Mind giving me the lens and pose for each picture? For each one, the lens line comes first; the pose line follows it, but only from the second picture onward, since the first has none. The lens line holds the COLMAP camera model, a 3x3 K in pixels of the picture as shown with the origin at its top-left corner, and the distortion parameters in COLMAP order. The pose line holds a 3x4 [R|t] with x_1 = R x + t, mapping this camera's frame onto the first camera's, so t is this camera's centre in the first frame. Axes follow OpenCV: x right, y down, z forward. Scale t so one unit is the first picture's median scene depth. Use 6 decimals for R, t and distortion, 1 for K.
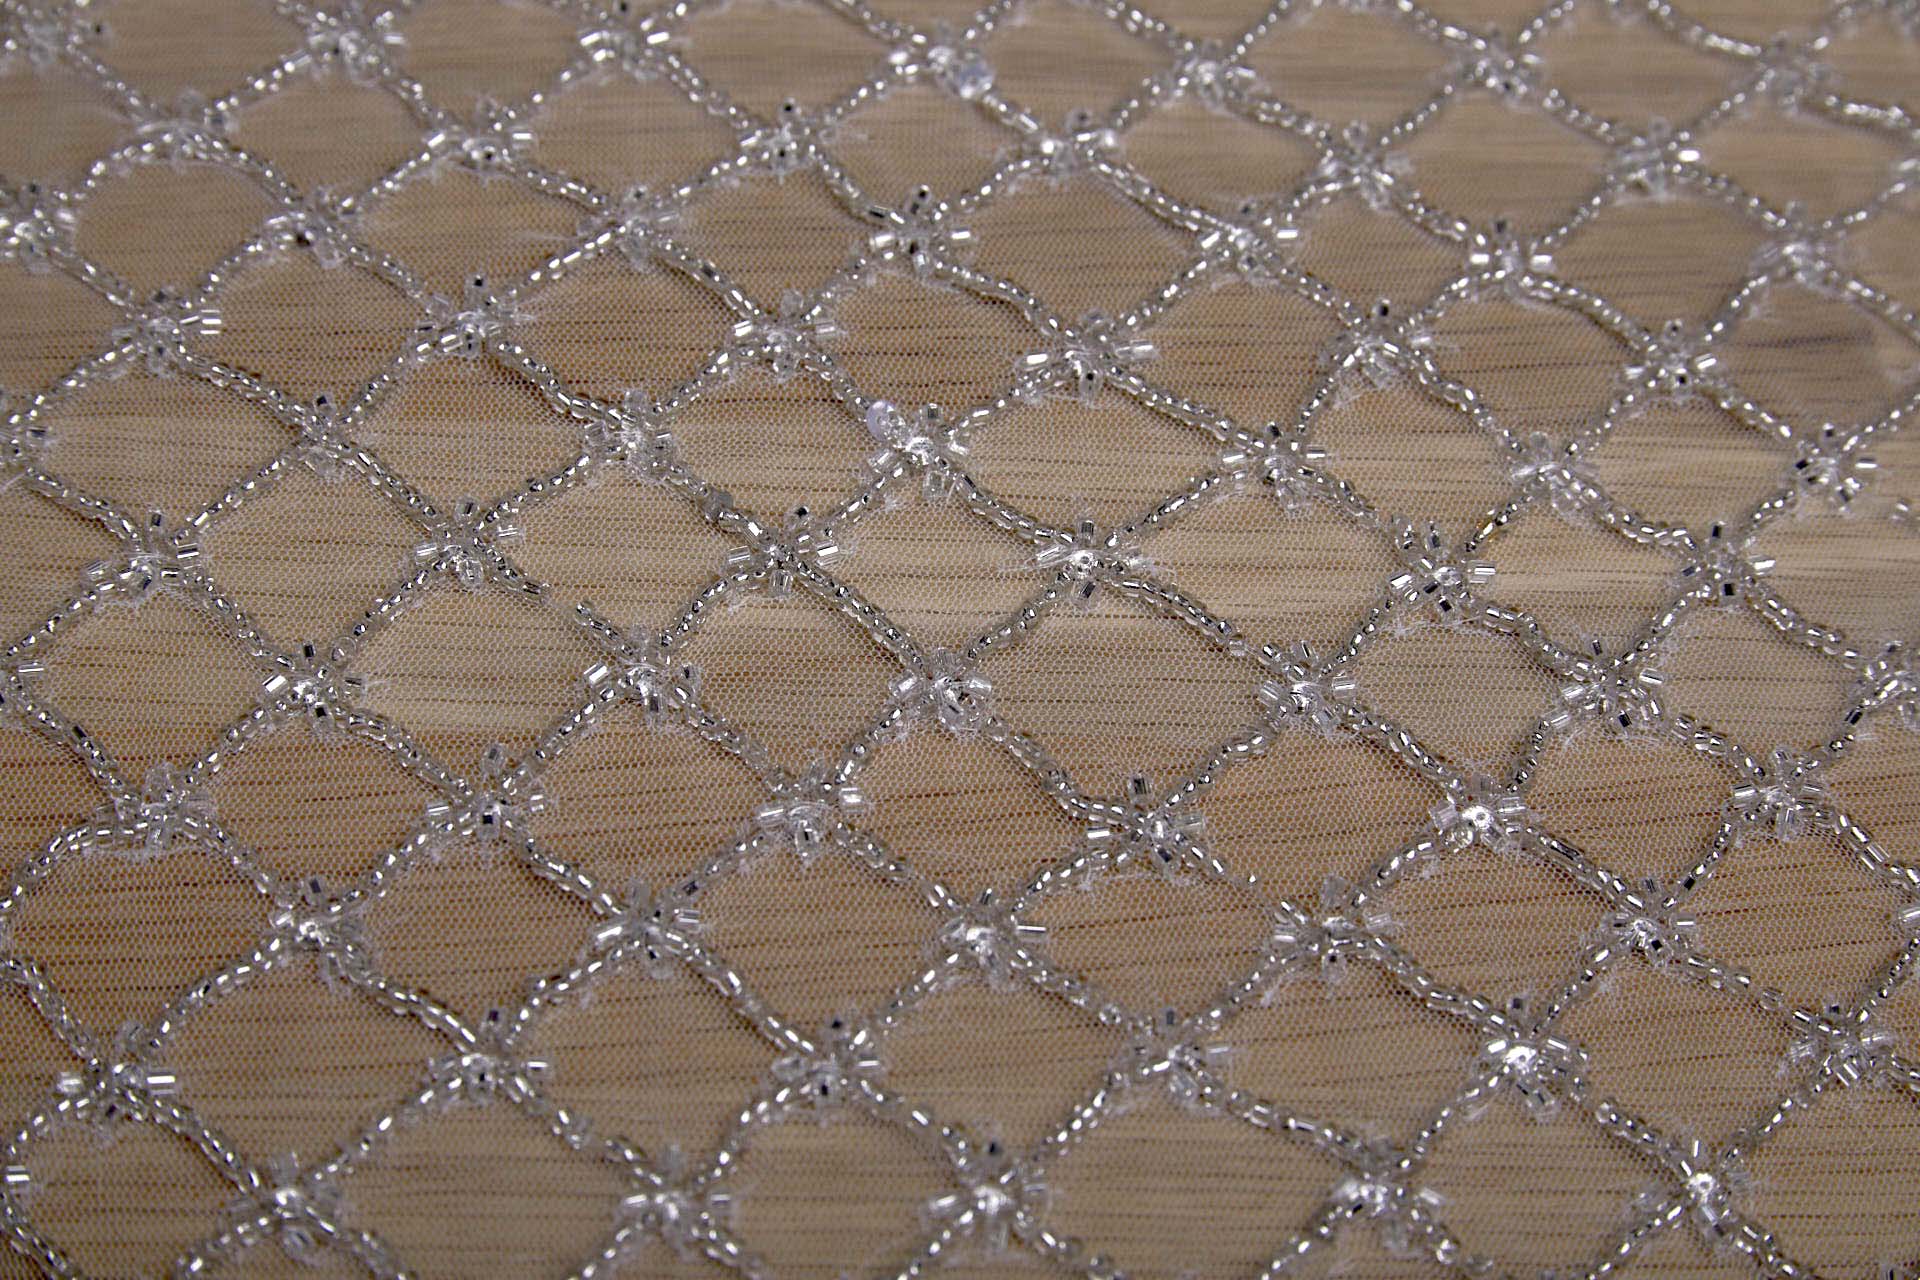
lens RADIAL K [[5804.2, 0, 958.8], [0, 5804.2, 640.9], [0, 0, 1]] dist [-0.151329, 0.000000]
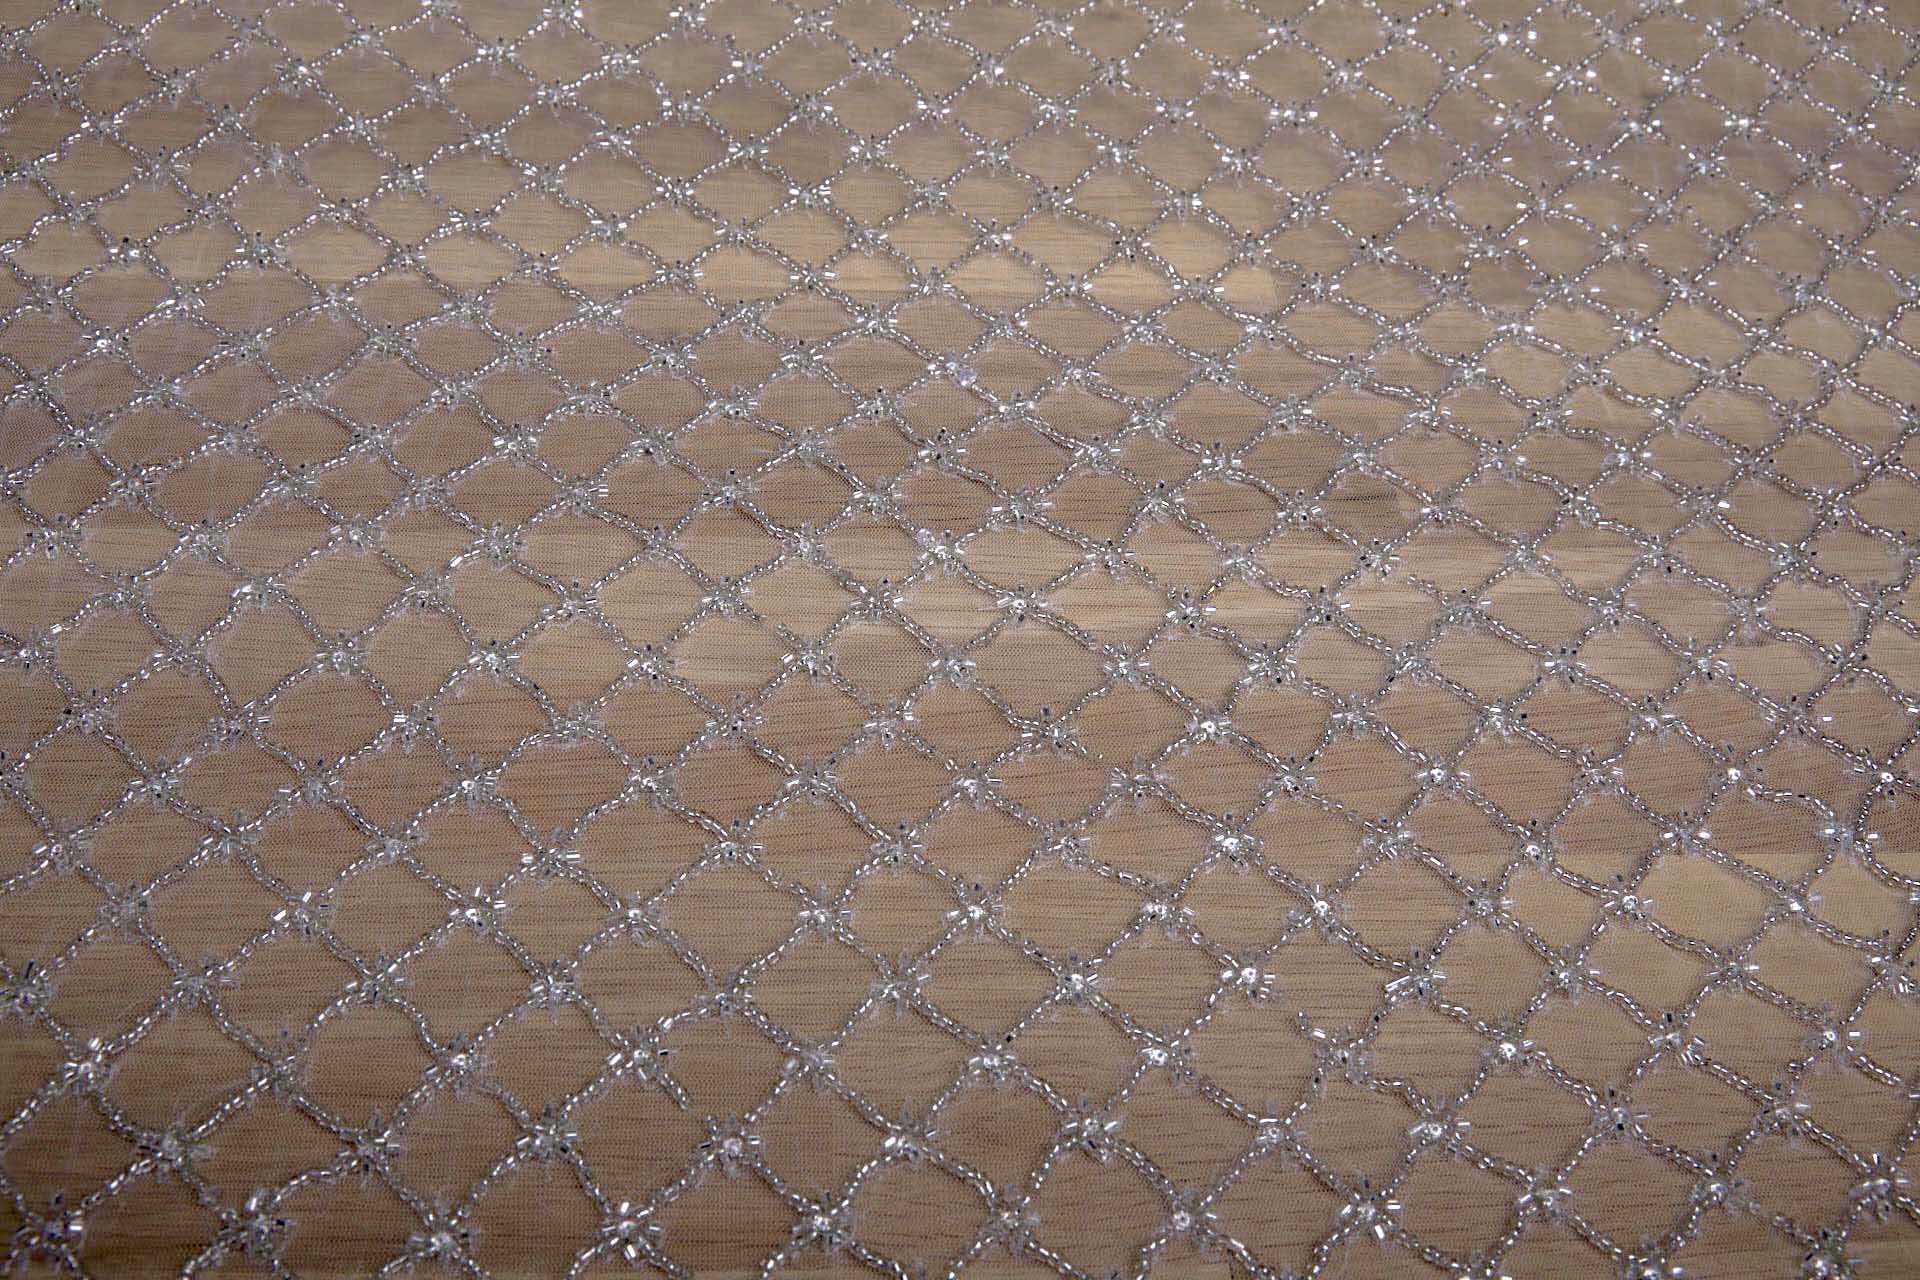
lens RADIAL K [[2102.3, 0, 960.4], [0, 2102.3, 639.3], [0, 0, 1]] dist [0.003784, 0.000000]
pose [[1.000000, -0.000600, 0.000263, -0.000169], [0.000600, 0.999999, 0.001161, -0.002030], [-0.000263, -0.001161, 0.999999, 0.239991]]
